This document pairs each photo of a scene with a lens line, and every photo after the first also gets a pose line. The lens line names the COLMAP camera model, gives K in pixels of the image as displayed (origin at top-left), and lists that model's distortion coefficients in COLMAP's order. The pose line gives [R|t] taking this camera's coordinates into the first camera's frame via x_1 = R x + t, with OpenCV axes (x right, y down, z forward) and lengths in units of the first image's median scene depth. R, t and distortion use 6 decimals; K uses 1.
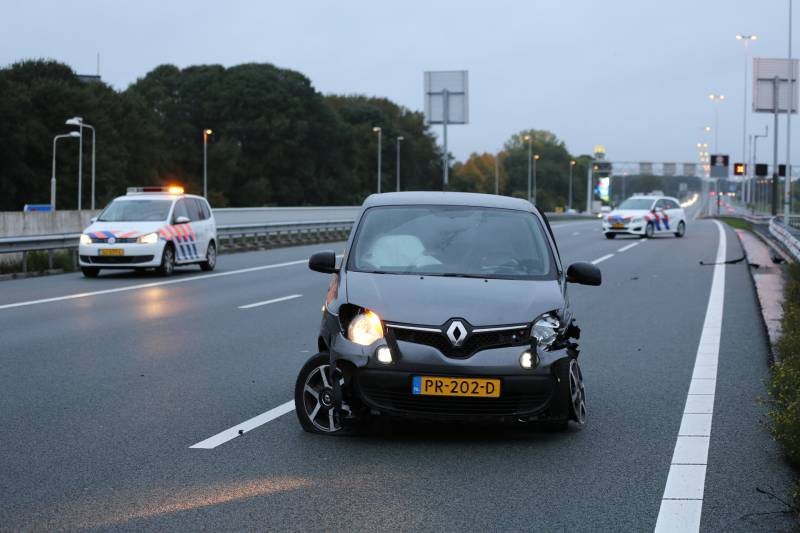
lens RADIAL K [[1620.0, 0, 400.0], [0, 1620.0, 266.5], [0, 0, 1]] dist [-0.242499, -0.120108]
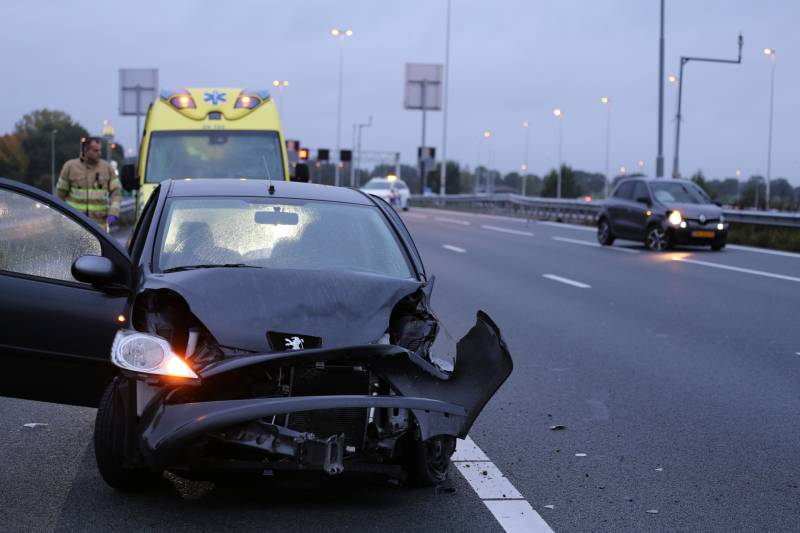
lens RADIAL K [[1766.8, 0, 400.0], [0, 1766.8, 266.5], [0, 0, 1]] dist [-0.225210, 0.177999]
pose [[0.953530, -0.005324, 0.301252, -0.168464], [0.003728, 0.999976, 0.005871, 0.011686], [-0.301276, -0.004475, 0.953526, -0.234434]]
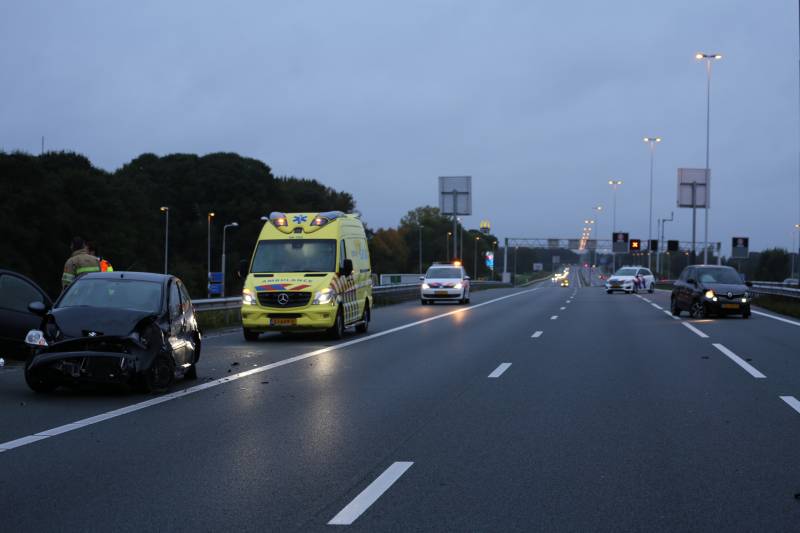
lens RADIAL K [[1600.1, 0, 400.0], [0, 1600.1, 266.5], [0, 0, 1]] dist [-0.226677, -0.110106]
pose [[0.996726, 0.001609, 0.080841, -0.127749], [0.002004, 0.999003, -0.044593, 0.016023], [-0.080832, 0.044609, 0.995729, -0.347127]]
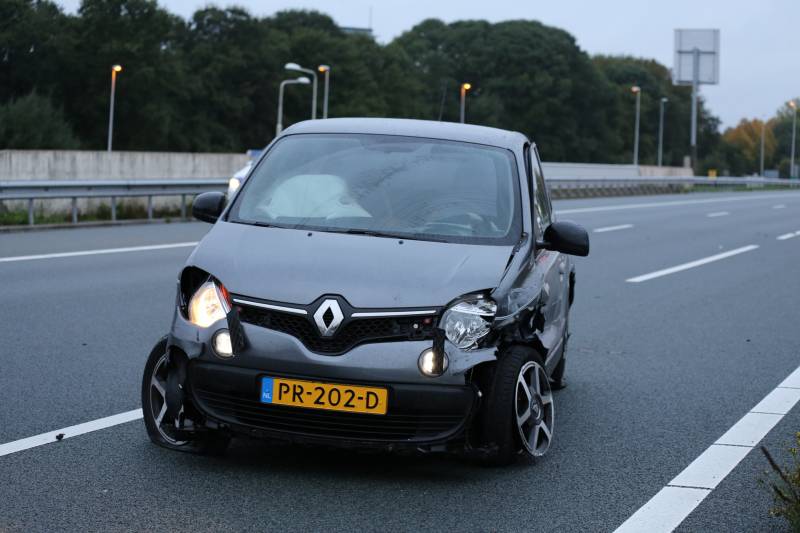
lens RADIAL K [[1600.1, 0, 400.0], [0, 1600.1, 266.5], [0, 0, 1]] dist [-0.226677, -0.110106]
pose [[0.984952, 0.043820, -0.167180, 0.017324], [-0.039390, 0.998782, 0.029723, -0.000111], [0.168279, -0.022690, 0.985478, 0.033812]]
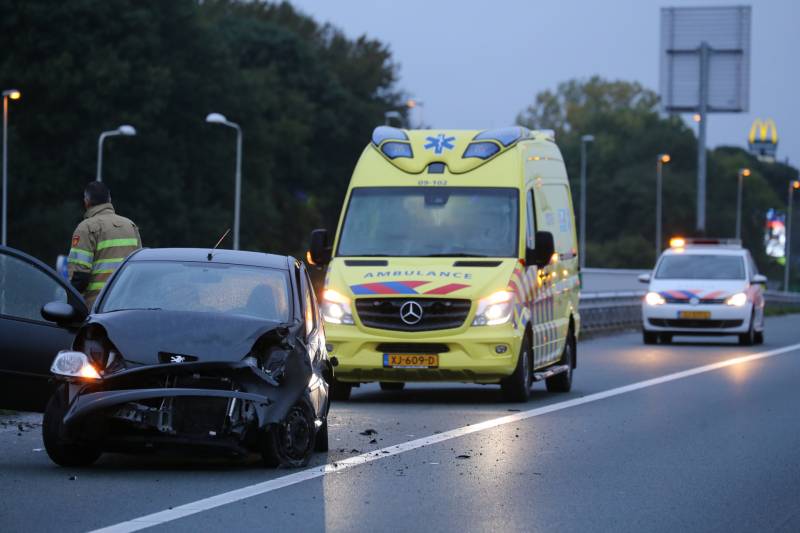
lens RADIAL K [[4635.0, 0, 400.0], [0, 4635.0, 266.5], [0, 0, 1]] dist [2.542015, 12.817321]
pose [[0.998129, 0.016859, 0.058779, -0.152498], [-0.014477, 0.999066, -0.040705, 0.021825], [-0.059411, 0.039778, 0.997441, -0.467012]]
